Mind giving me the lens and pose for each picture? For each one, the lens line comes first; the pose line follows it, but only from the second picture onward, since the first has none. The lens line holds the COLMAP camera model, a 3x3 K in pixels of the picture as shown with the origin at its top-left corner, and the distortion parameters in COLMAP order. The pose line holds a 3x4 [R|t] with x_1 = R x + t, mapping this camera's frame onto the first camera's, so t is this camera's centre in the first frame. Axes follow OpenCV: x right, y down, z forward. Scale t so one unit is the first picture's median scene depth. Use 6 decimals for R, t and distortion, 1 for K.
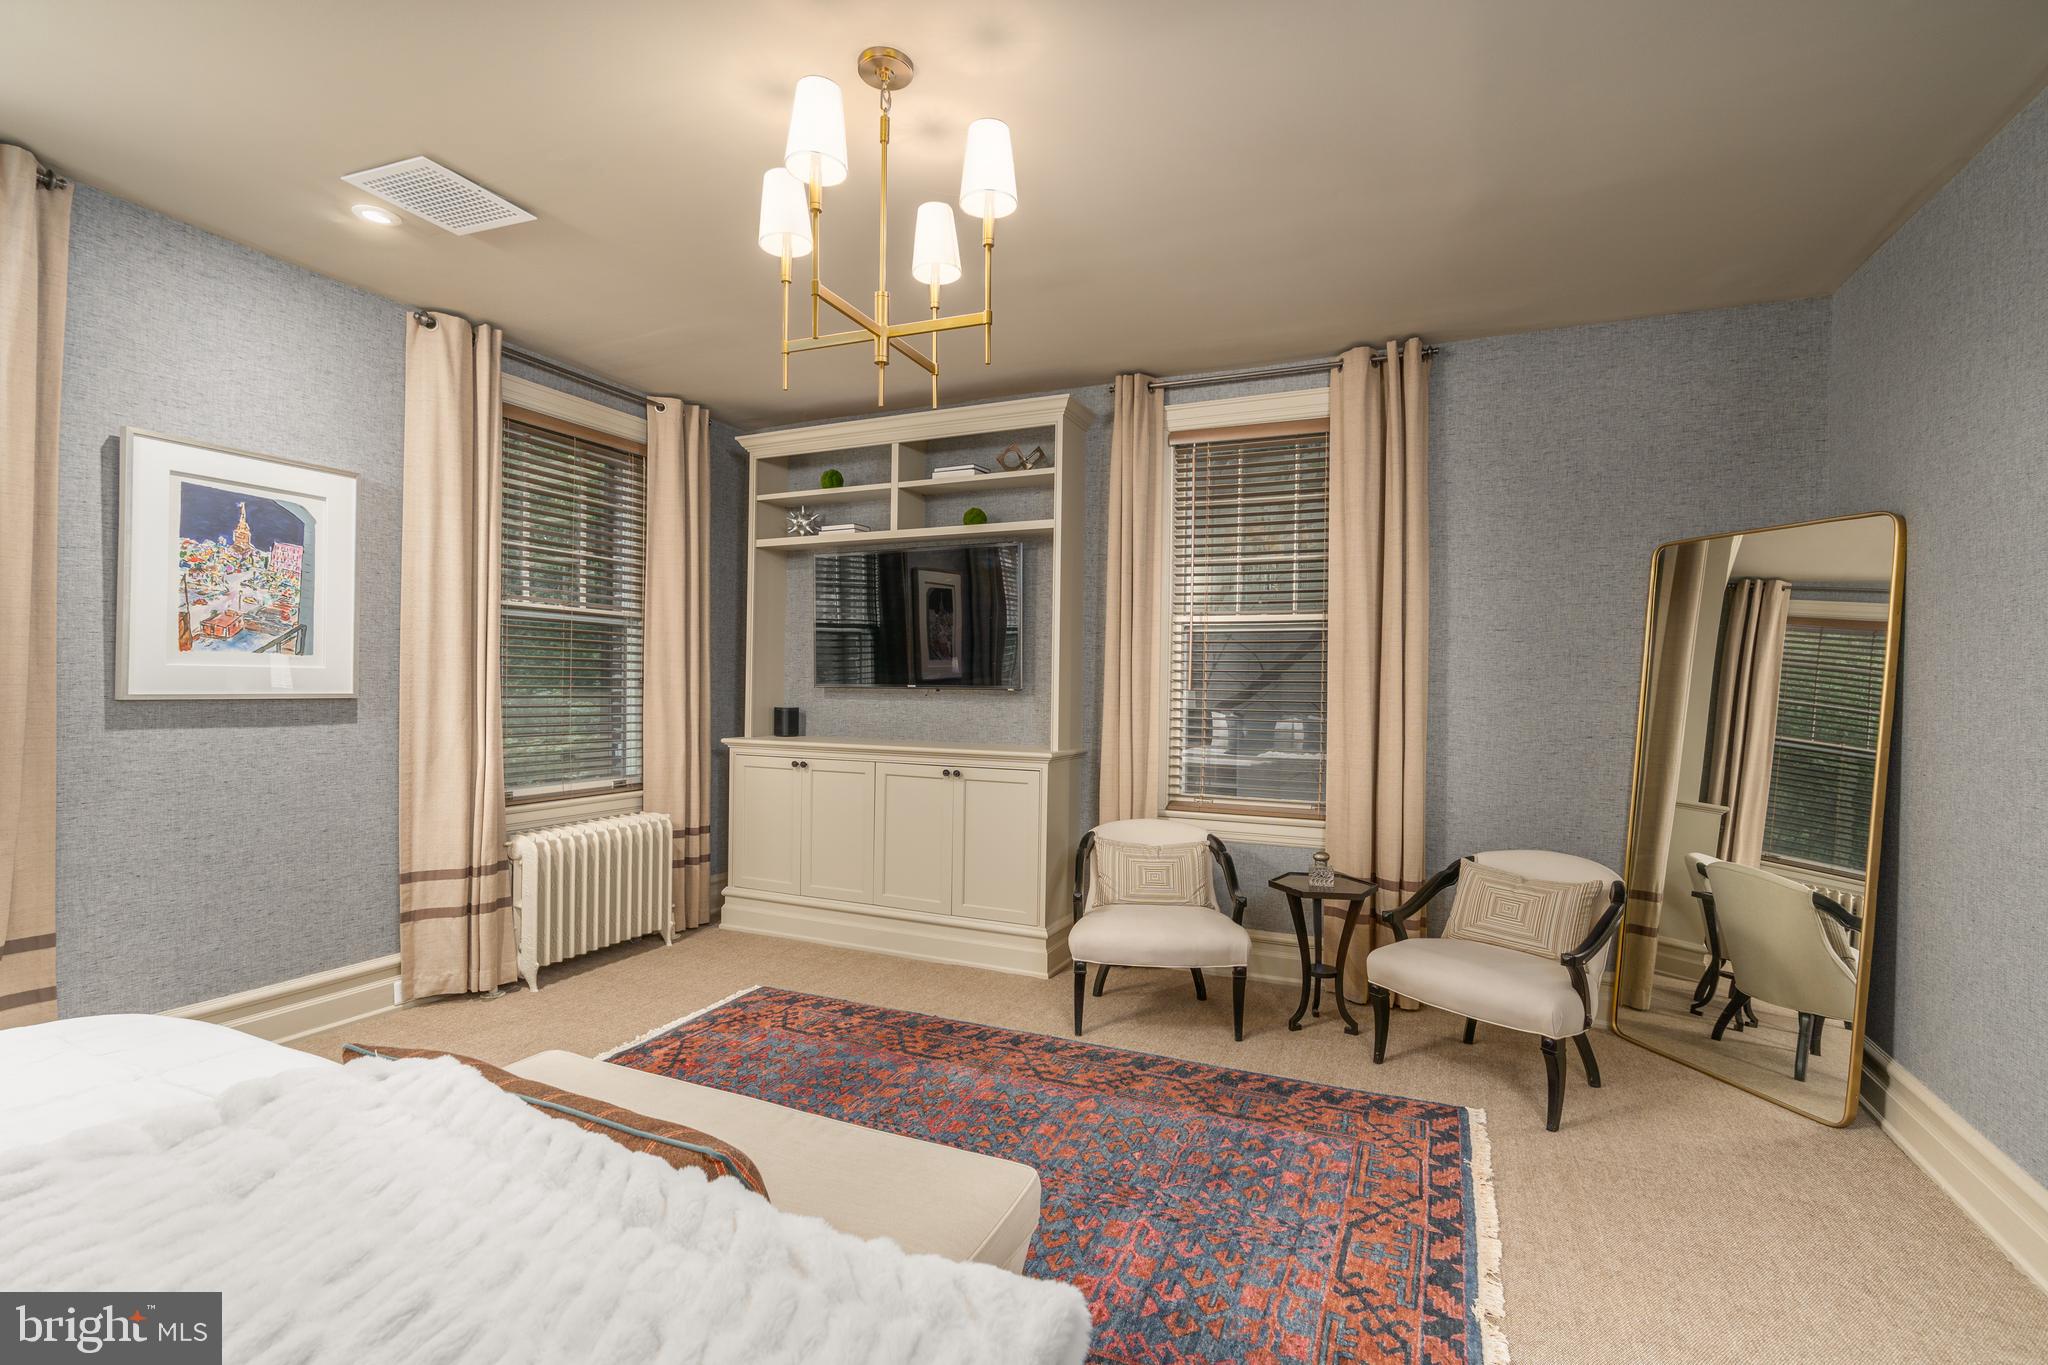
lens RADIAL K [[939.4, 0, 1030.0], [0, 939.4, 684.6], [0, 0, 1]] dist [-0.004201, 0.002197]
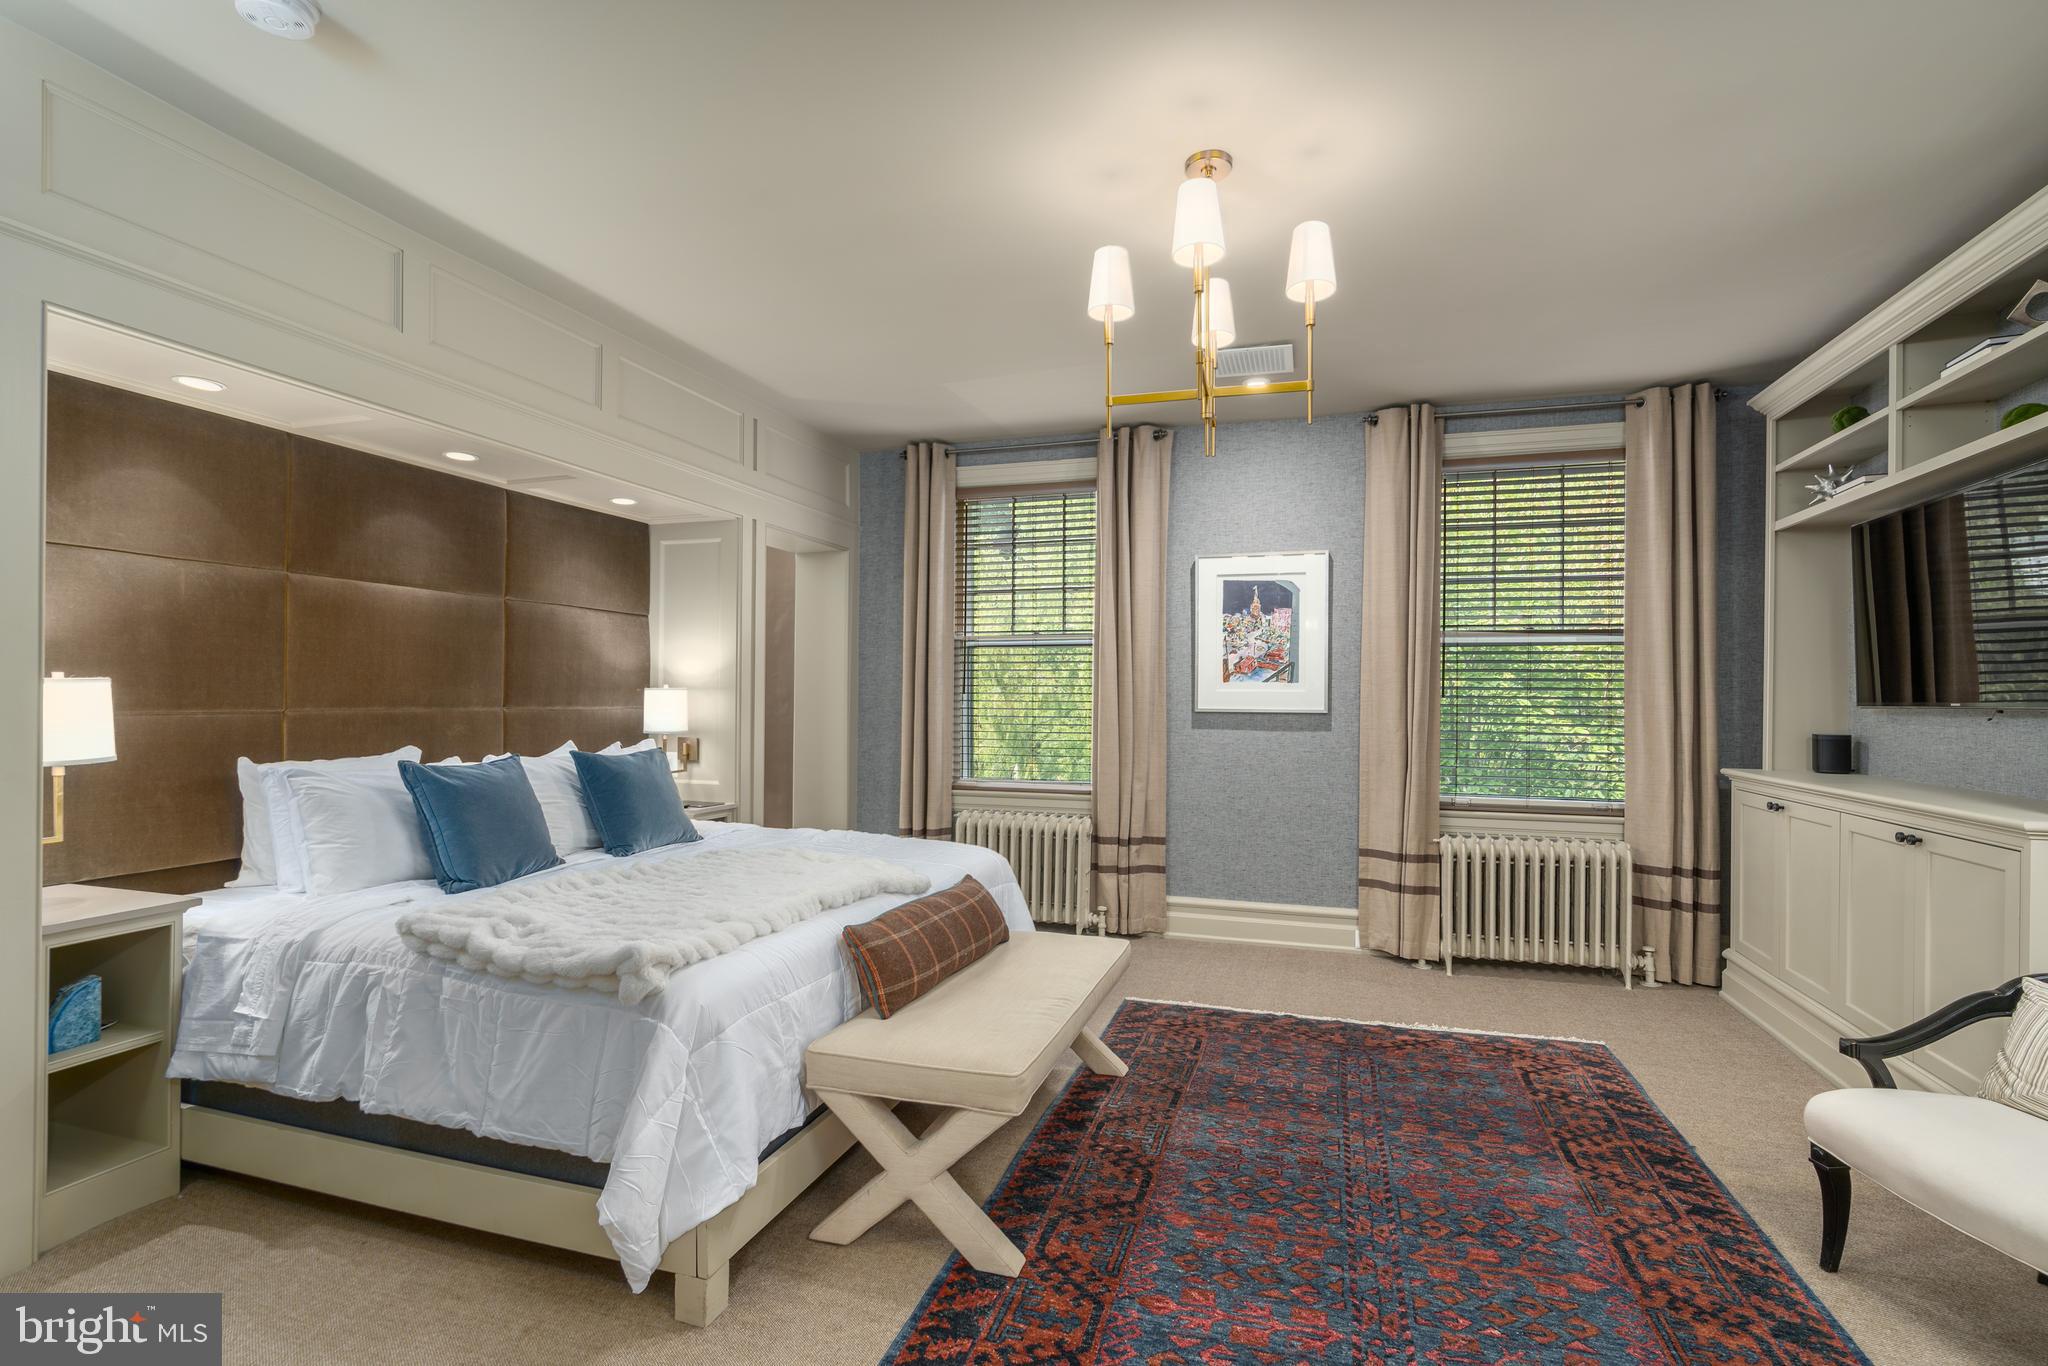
lens RADIAL K [[939.4, 0, 1034.9], [0, 939.4, 692.1], [0, 0, 1]] dist [-0.004201, 0.002197]
pose [[0.114836, -0.019392, -0.993195, 0.599617], [-0.006236, 0.999776, -0.020241, 0.014169], [0.993365, 0.008518, 0.114690, 0.412900]]
